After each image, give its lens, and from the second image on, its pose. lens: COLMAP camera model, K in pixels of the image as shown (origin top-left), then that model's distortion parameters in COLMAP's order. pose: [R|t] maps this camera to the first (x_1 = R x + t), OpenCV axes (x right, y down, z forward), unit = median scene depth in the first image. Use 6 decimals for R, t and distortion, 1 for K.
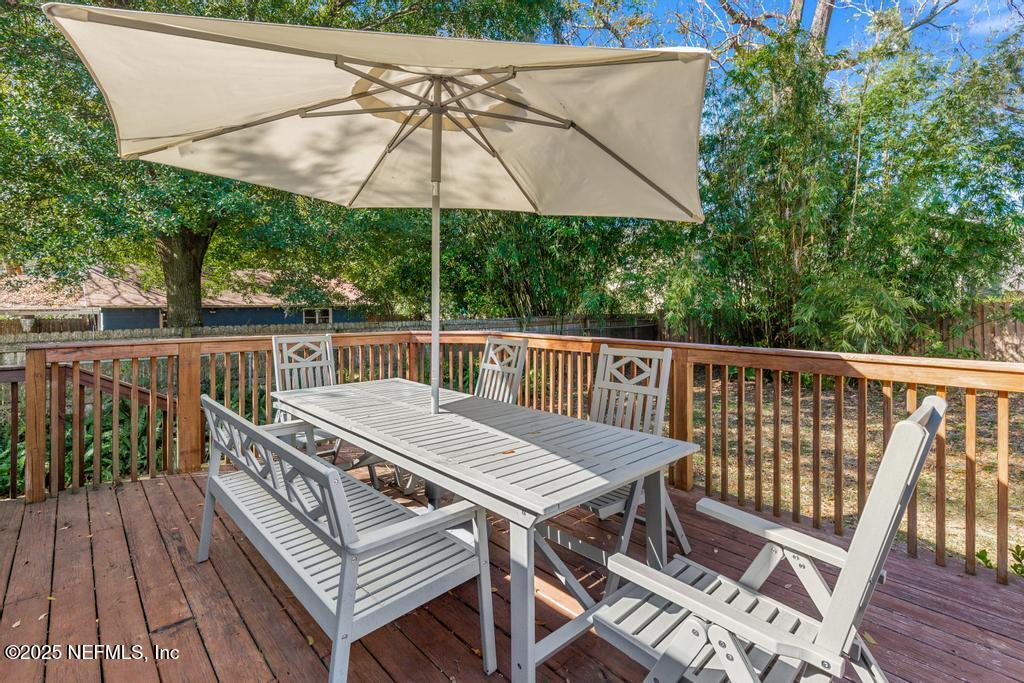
lens RADIAL K [[473.1, 0, 509.8], [0, 473.1, 321.6], [0, 0, 1]] dist [0.001140, 0.000028]
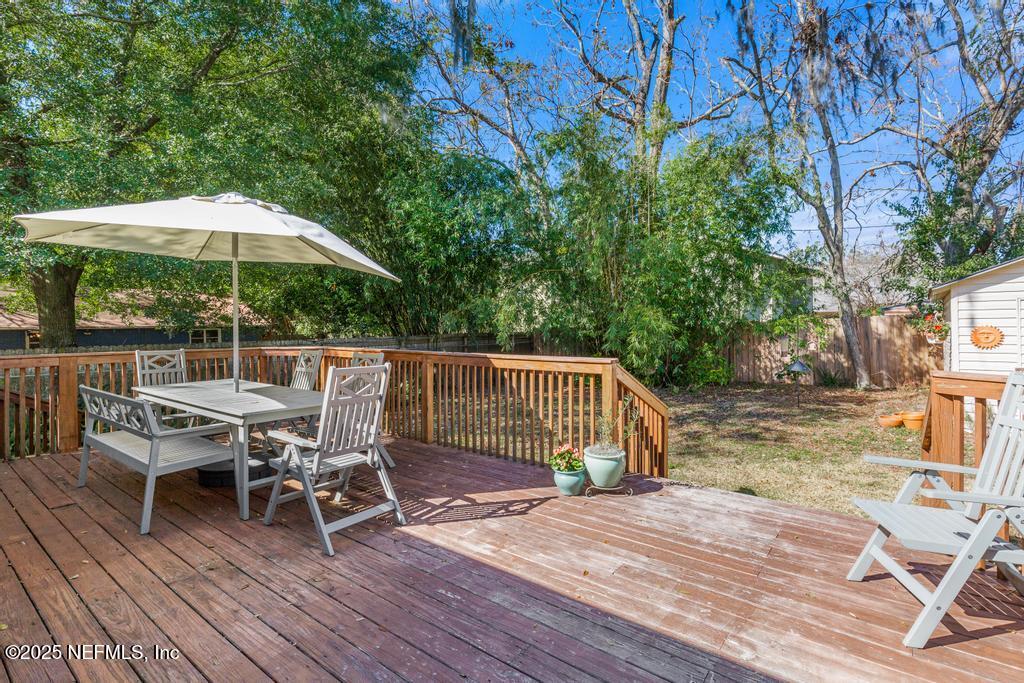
lens RADIAL K [[485.3, 0, 527.3], [0, 485.3, 339.5], [0, 0, 1]] dist [0.003702, 0.000544]
pose [[0.985063, -0.009753, 0.171919, 0.262836], [0.009987, 0.999950, -0.000498, 0.006120], [-0.171906, 0.002207, 0.985111, -0.415563]]
